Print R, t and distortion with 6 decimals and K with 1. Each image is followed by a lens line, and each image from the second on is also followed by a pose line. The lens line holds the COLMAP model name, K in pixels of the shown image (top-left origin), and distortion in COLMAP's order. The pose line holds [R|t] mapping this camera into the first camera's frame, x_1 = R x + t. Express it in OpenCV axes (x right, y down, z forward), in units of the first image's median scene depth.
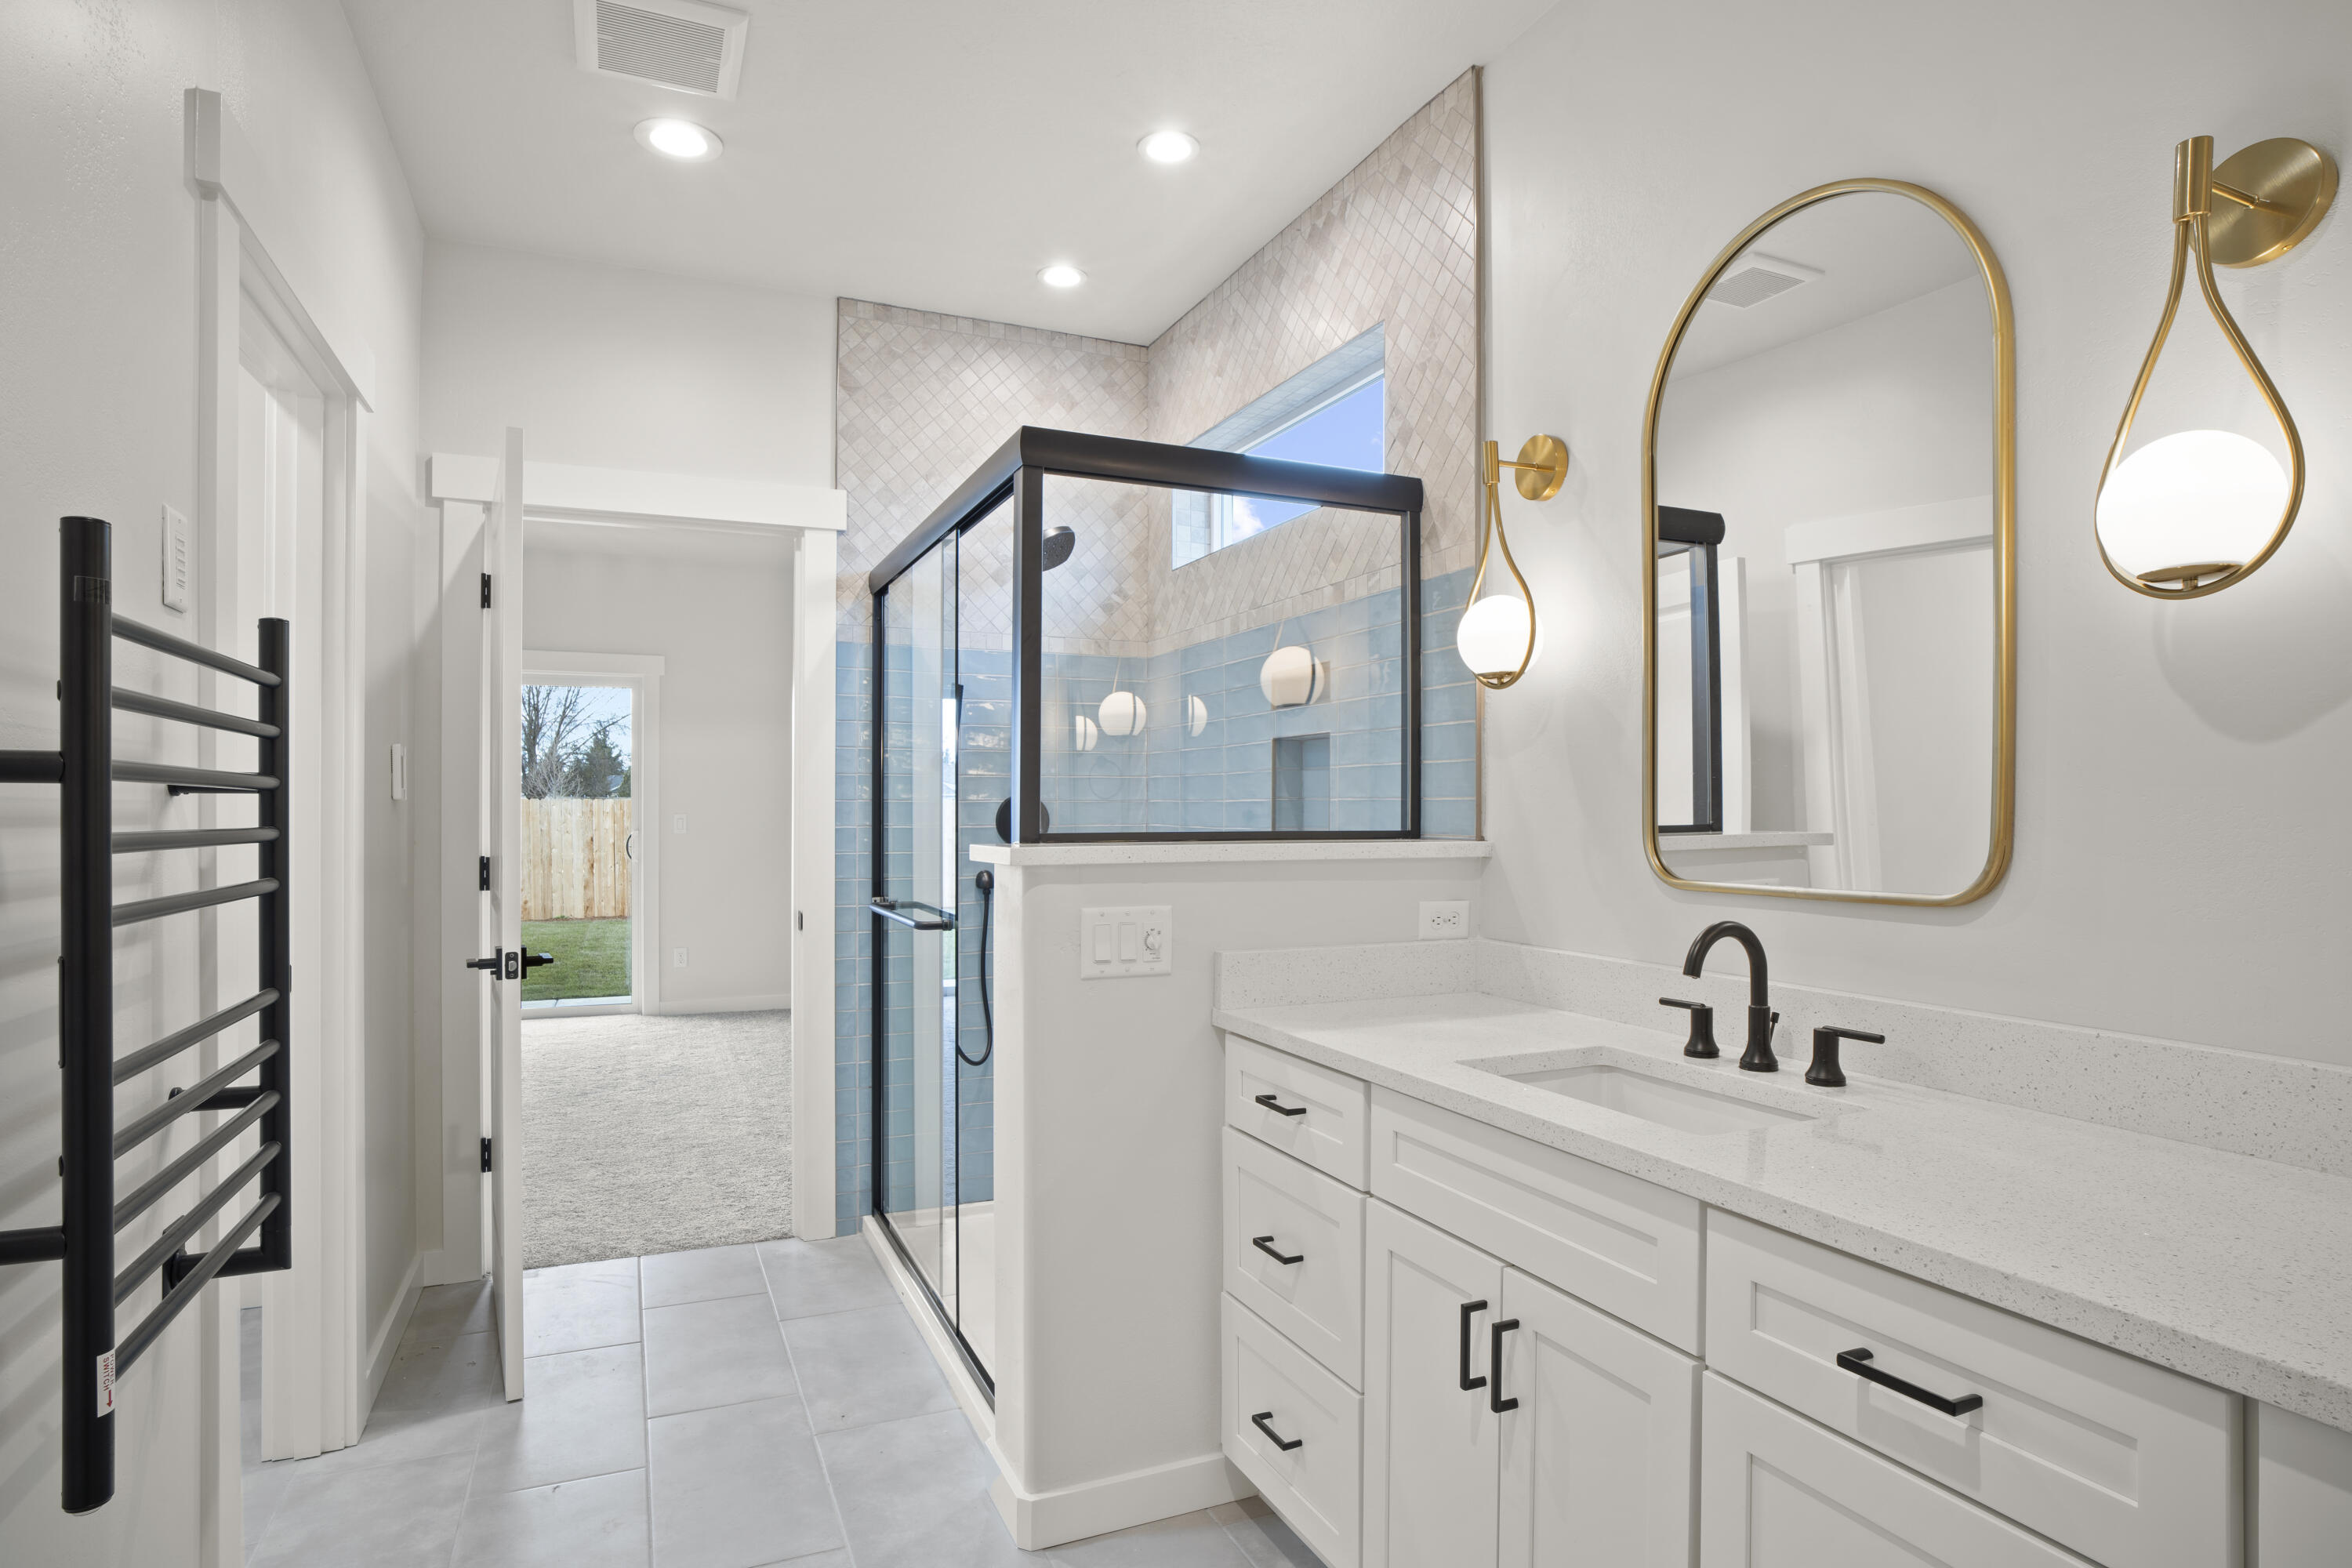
lens RADIAL K [[1263.5, 0, 1162.7], [0, 1263.5, 811.3], [0, 0, 1]] dist [-0.040916, 0.032693]
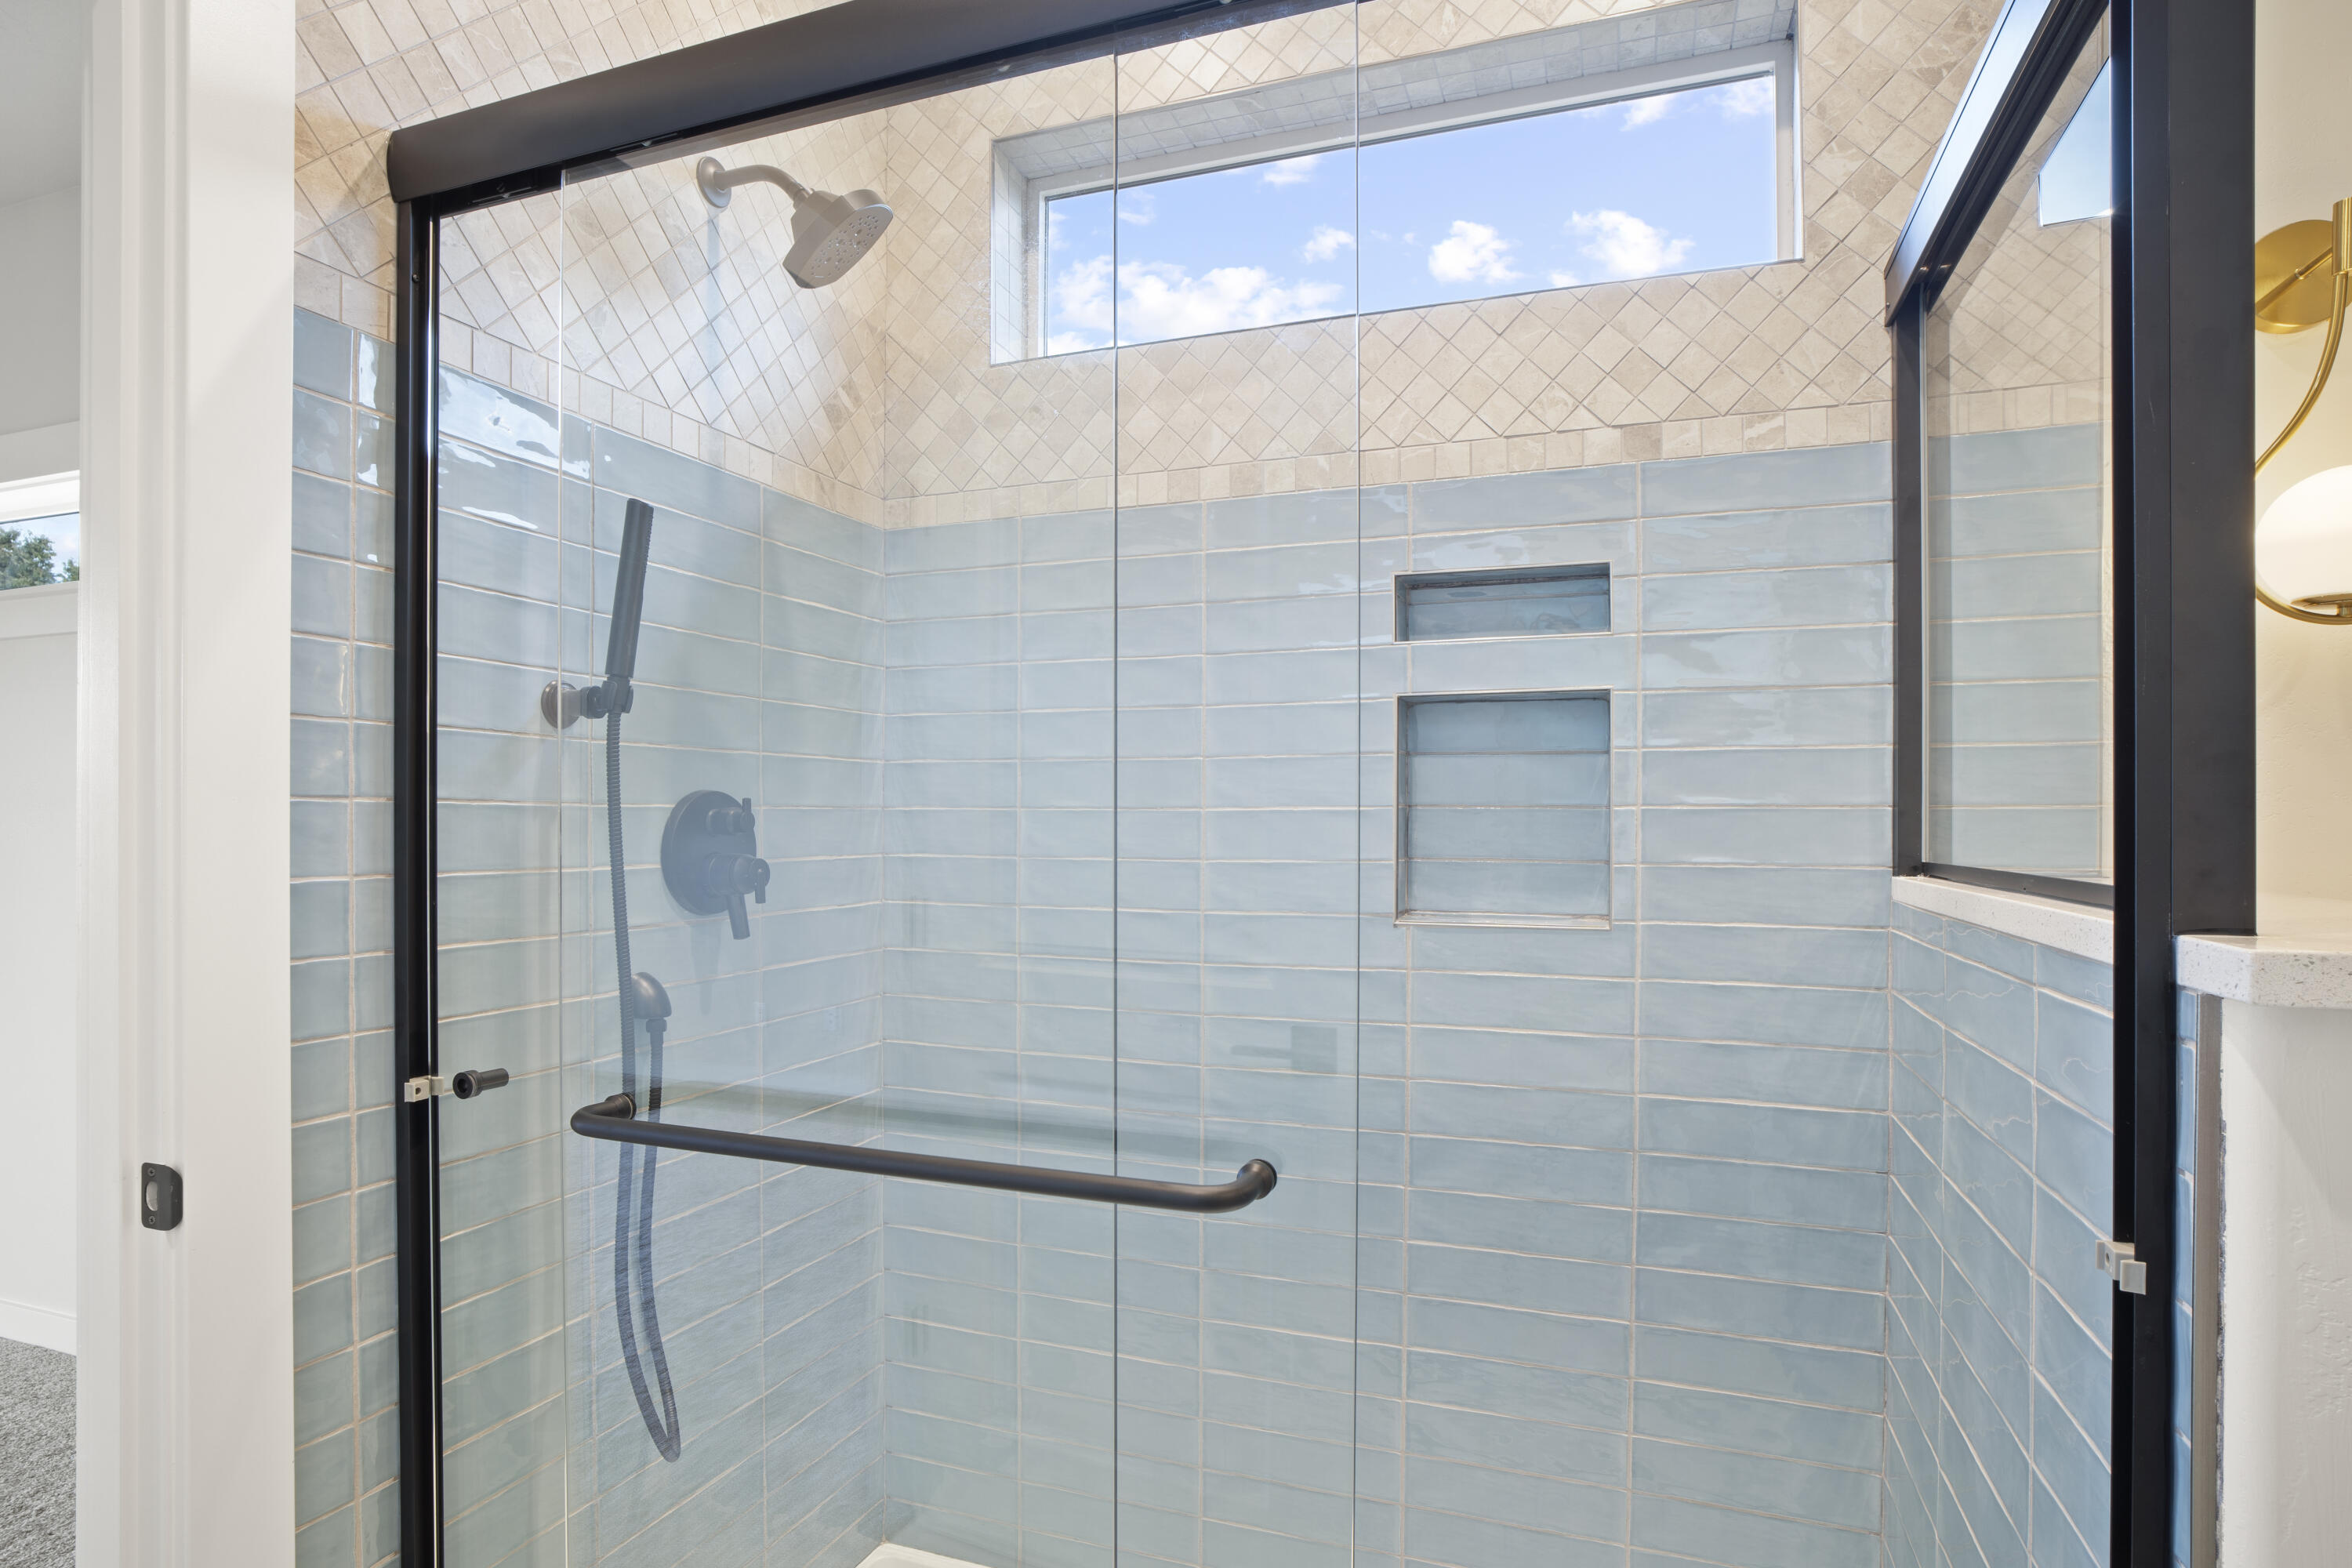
lens RADIAL K [[1263.5, 0, 1162.7], [0, 1263.5, 811.3], [0, 0, 1]] dist [-0.040916, 0.032693]
pose [[0.690497, 0.003552, 0.723327, -0.410480], [-0.000223, 0.999989, -0.004698, -0.004287], [-0.723335, 0.003083, 0.690490, 0.754760]]
